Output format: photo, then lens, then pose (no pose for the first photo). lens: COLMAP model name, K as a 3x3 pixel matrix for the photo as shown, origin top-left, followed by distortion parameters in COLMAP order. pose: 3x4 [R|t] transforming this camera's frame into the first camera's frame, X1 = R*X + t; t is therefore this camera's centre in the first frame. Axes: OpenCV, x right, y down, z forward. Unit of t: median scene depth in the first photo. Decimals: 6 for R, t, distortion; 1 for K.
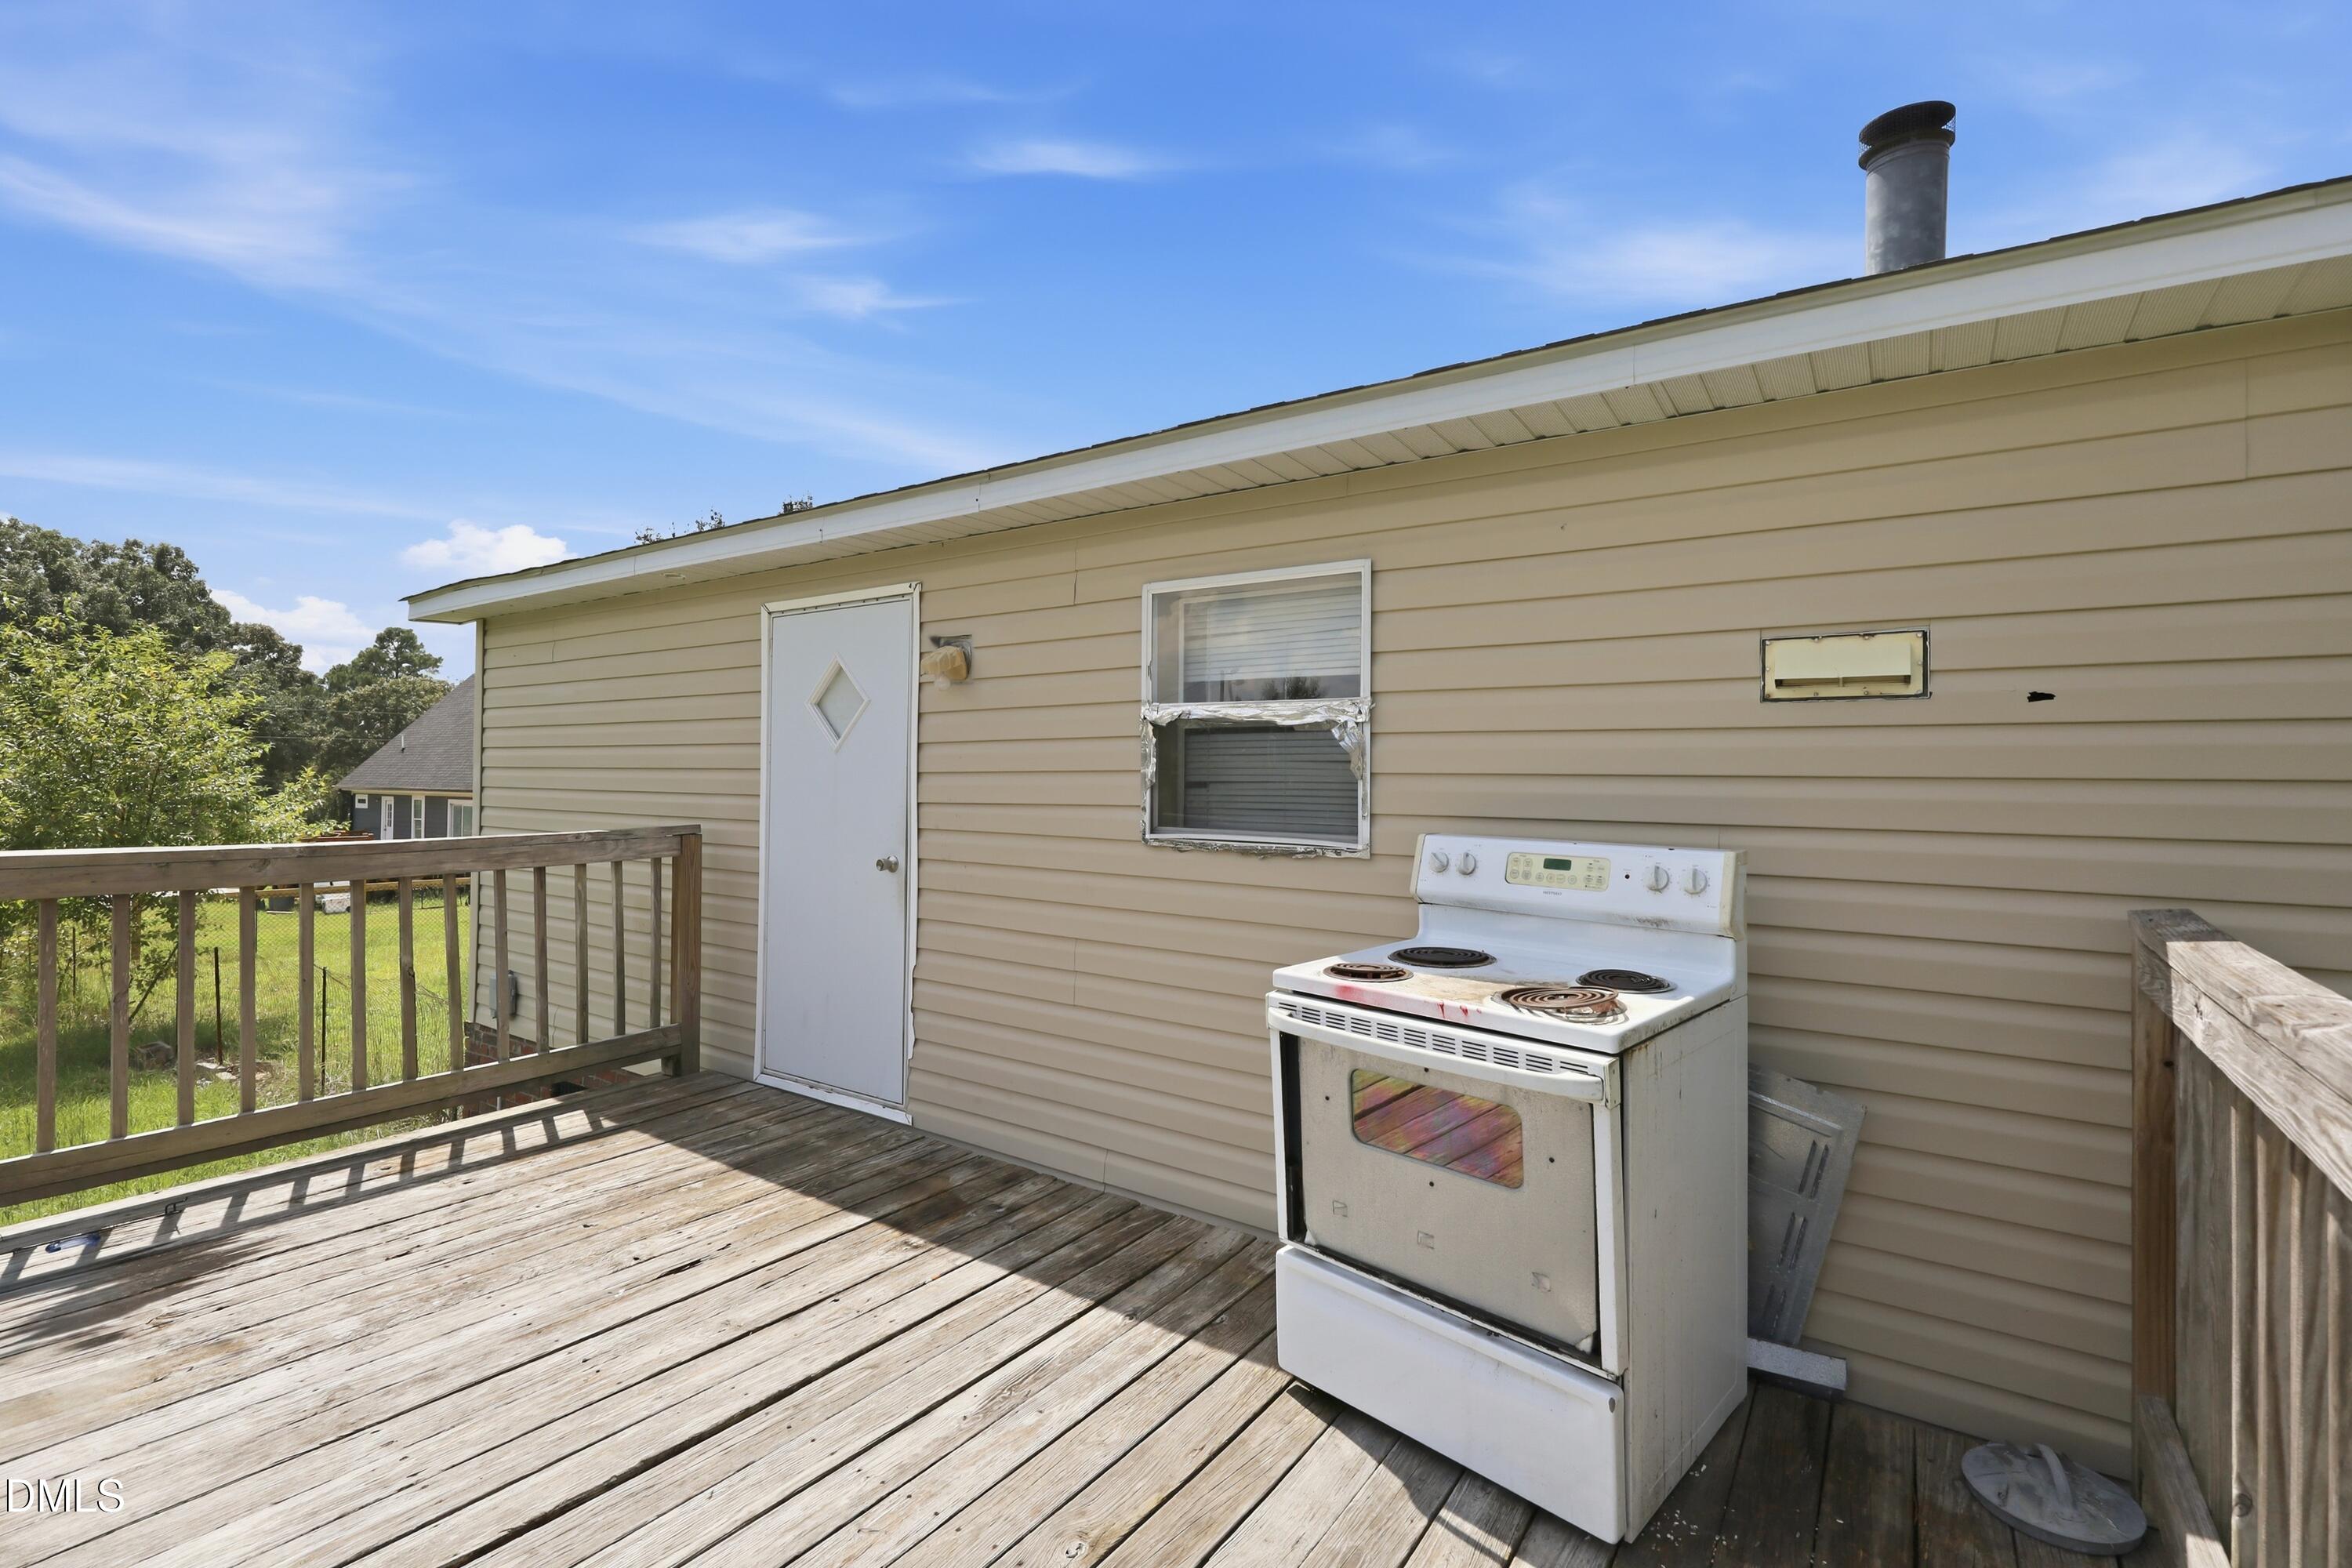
lens RADIAL K [[1072.9, 0, 1171.1], [0, 1072.9, 772.4], [0, 0, 1]] dist [0.002166, 0.000037]
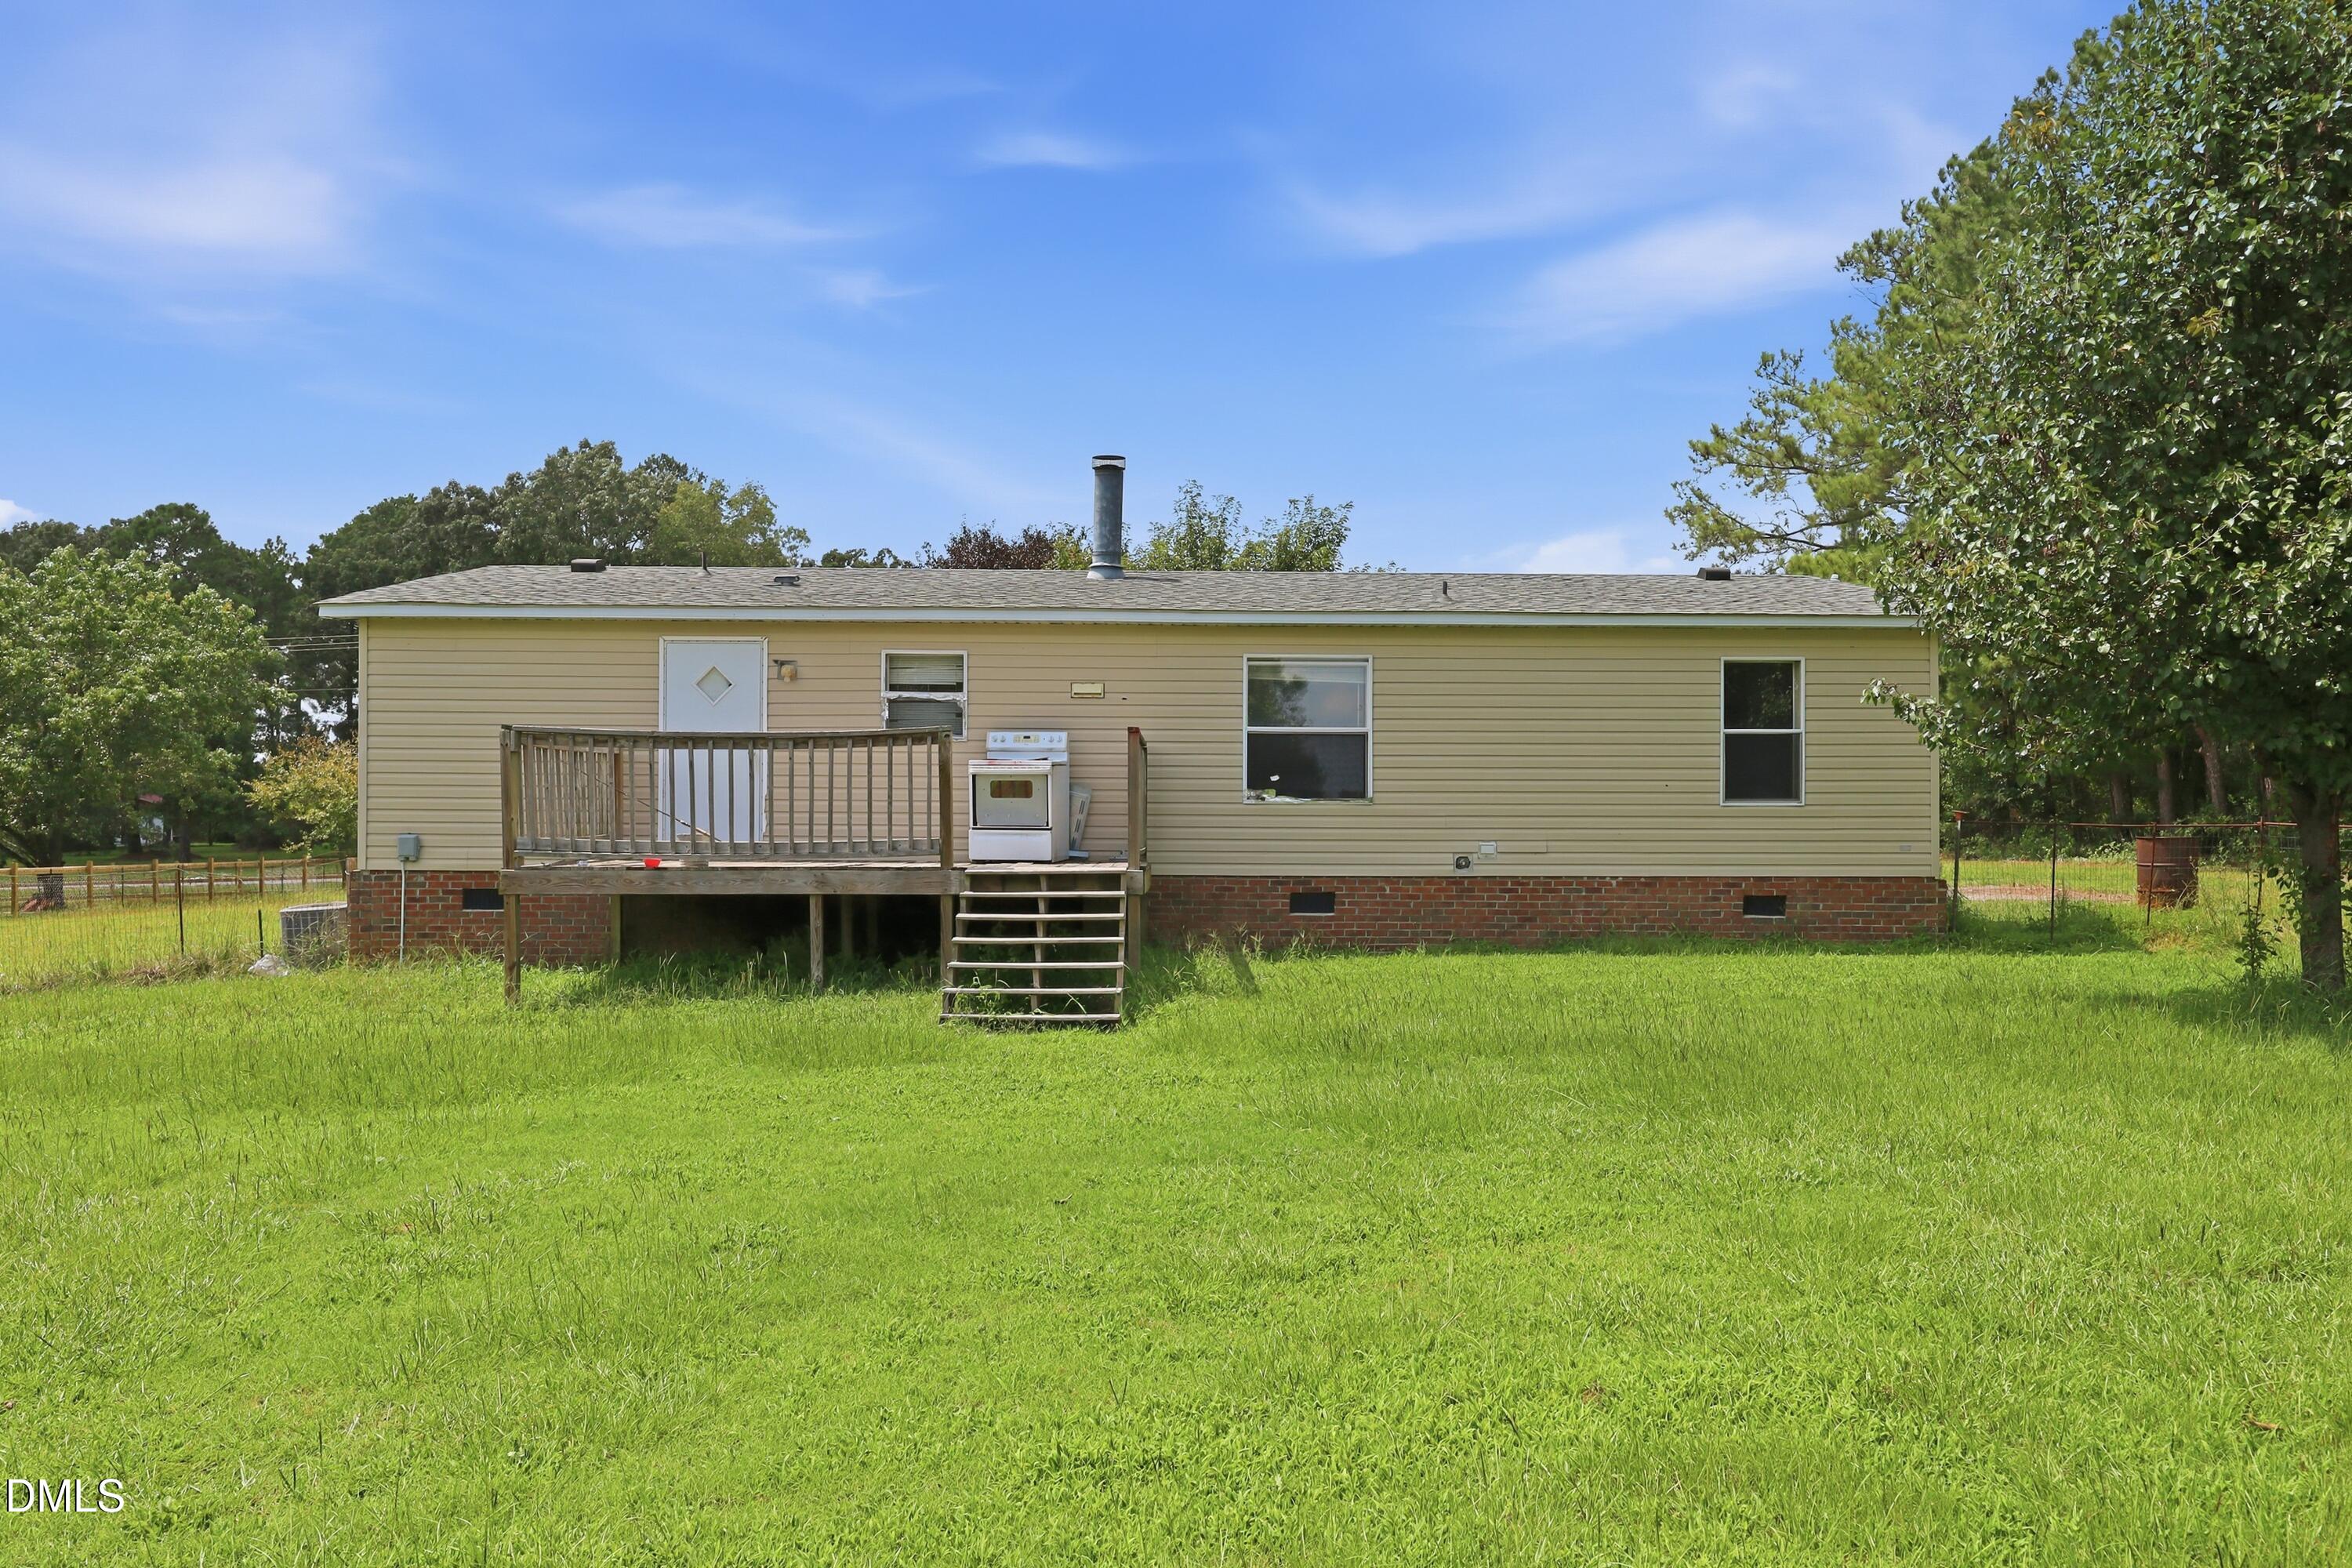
lens RADIAL K [[1668.7, 0, 1164.8], [0, 1668.7, 801.7], [0, 0, 1]] dist [-0.003870, -0.000587]
pose [[0.817046, 0.006438, 0.576537, -2.274784], [-0.002714, 0.999970, -0.007320, 0.301180], [-0.576567, 0.004416, 0.817038, -3.543336]]
